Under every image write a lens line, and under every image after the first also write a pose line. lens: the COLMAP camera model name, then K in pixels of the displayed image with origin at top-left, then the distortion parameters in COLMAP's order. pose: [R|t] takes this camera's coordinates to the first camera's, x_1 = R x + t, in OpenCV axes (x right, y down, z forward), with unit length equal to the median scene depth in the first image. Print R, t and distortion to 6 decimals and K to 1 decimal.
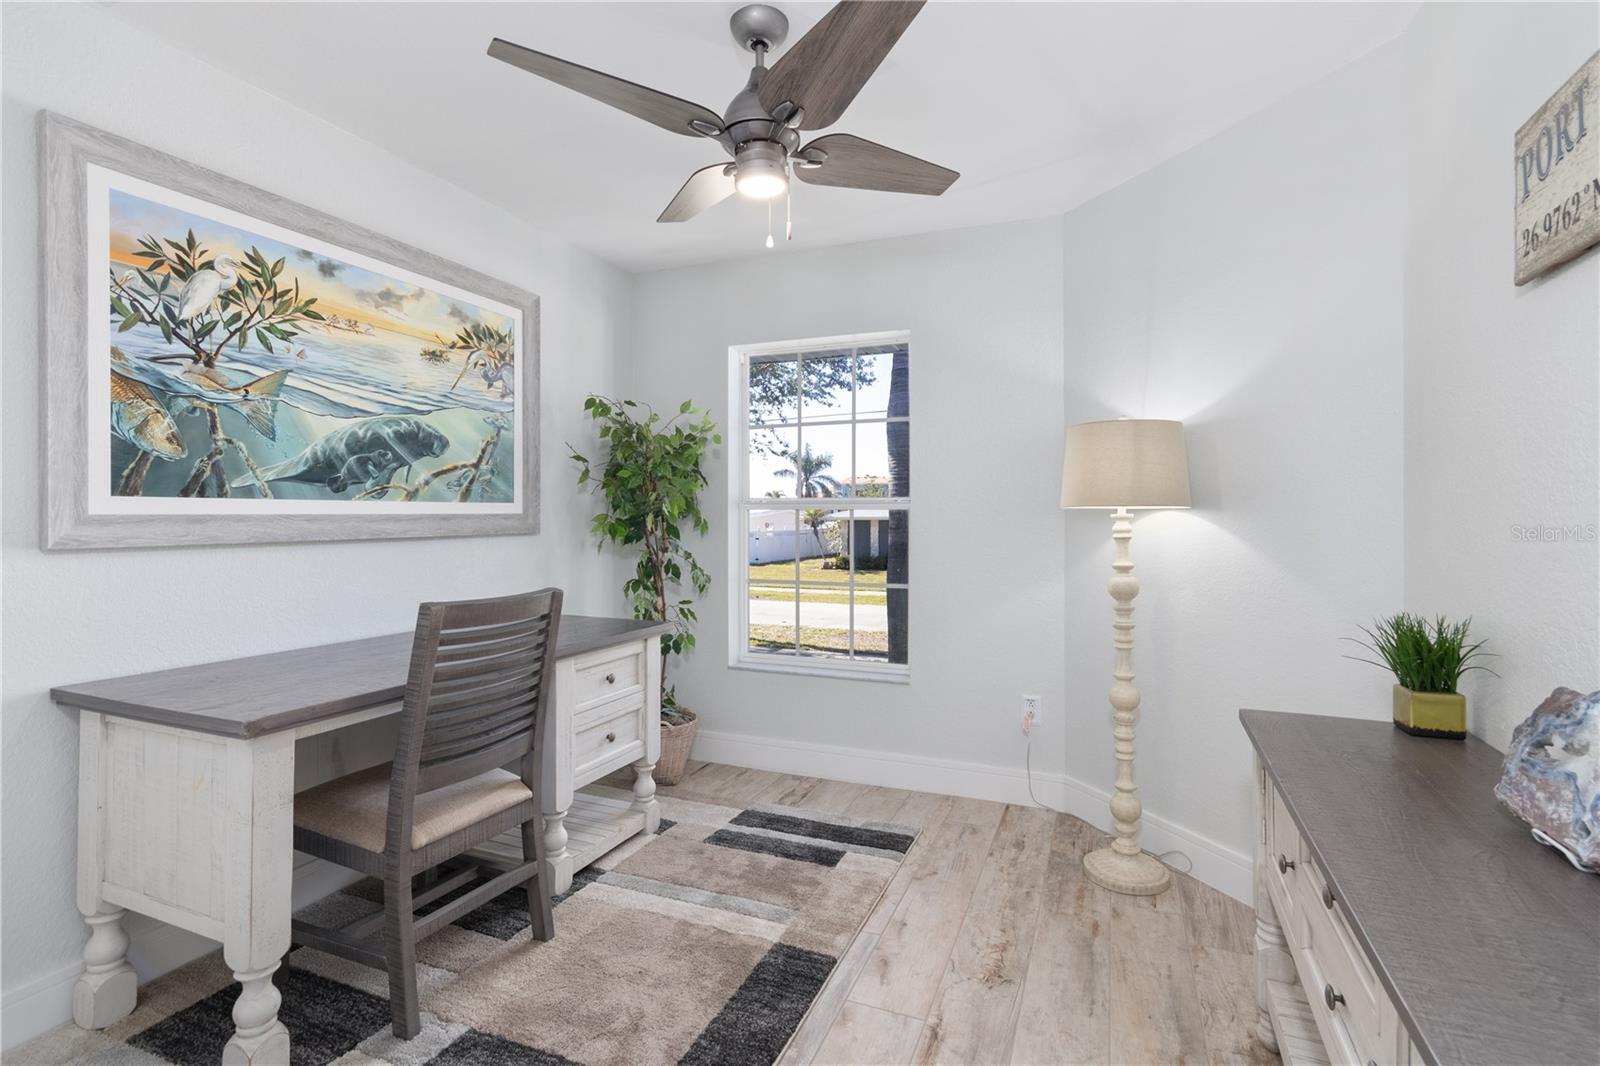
lens RADIAL K [[753.9, 0, 797.2], [0, 753.9, 511.3], [0, 0, 1]] dist [-0.001219, -0.000310]
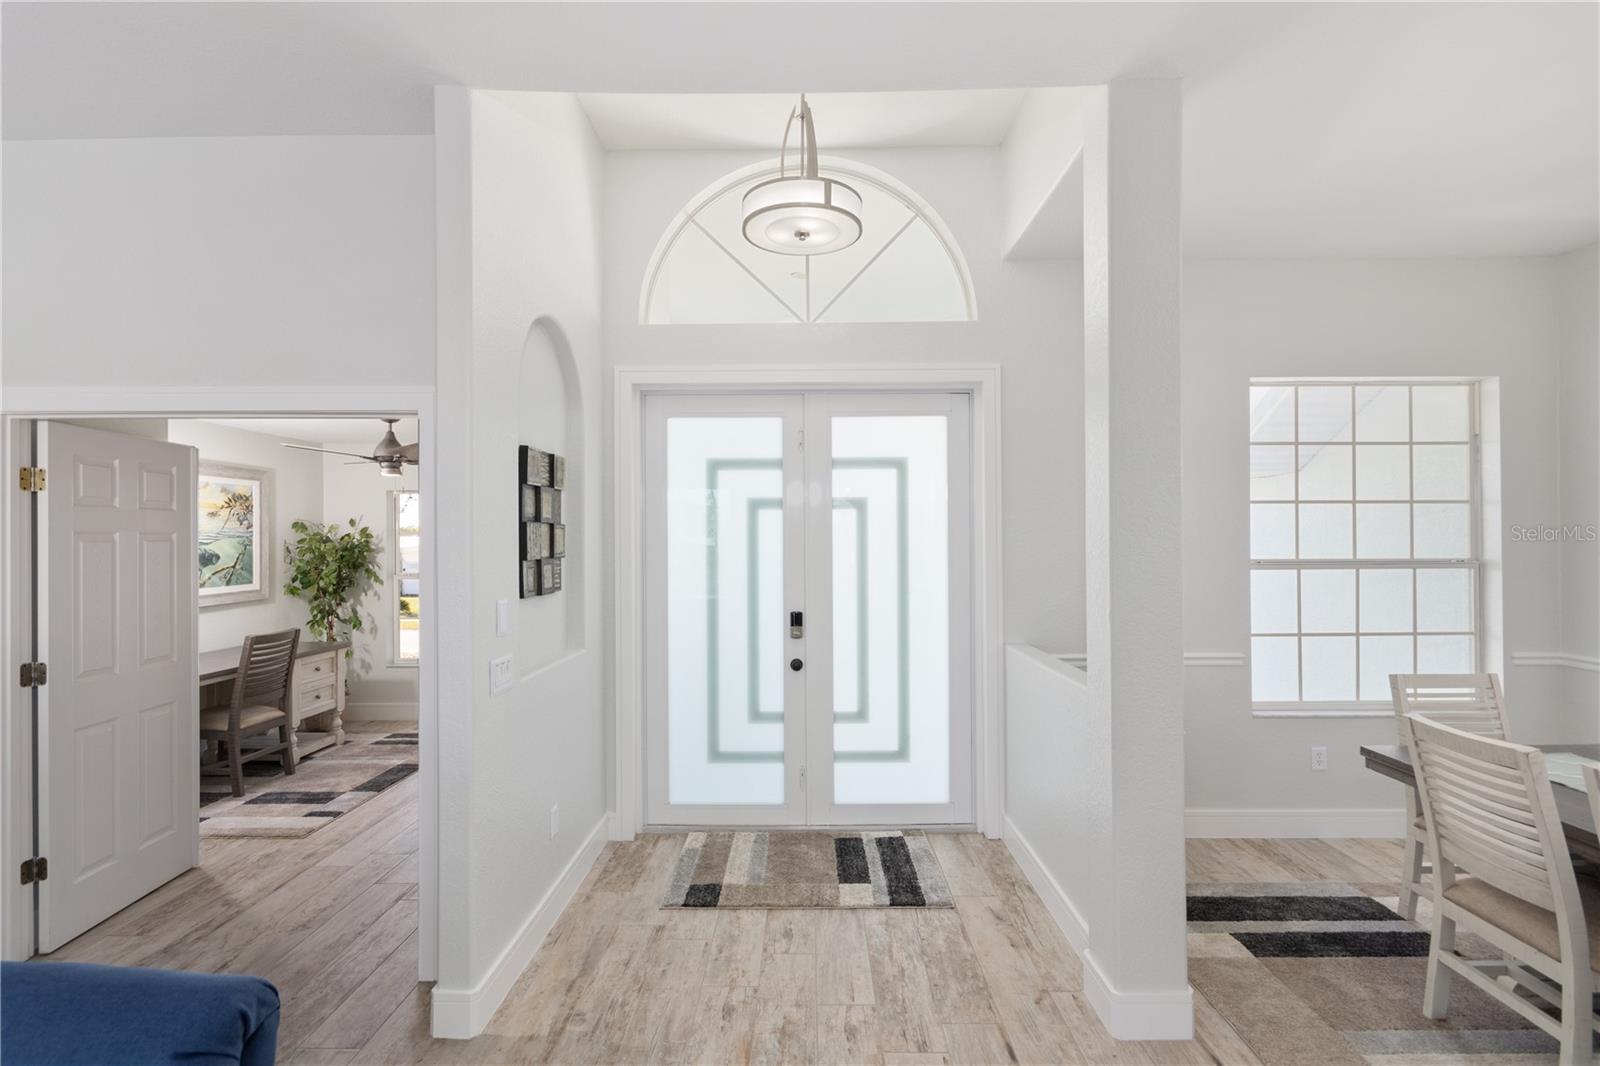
lens RADIAL K [[734.8, 0, 803.9], [0, 734.8, 541.3], [0, 0, 1]] dist [-0.000997, -0.000158]
pose [[0.922299, -0.000233, 0.386478, 0.210499], [-0.002914, 0.999967, 0.007556, -0.155311], [-0.386467, -0.008095, 0.922268, -1.404229]]
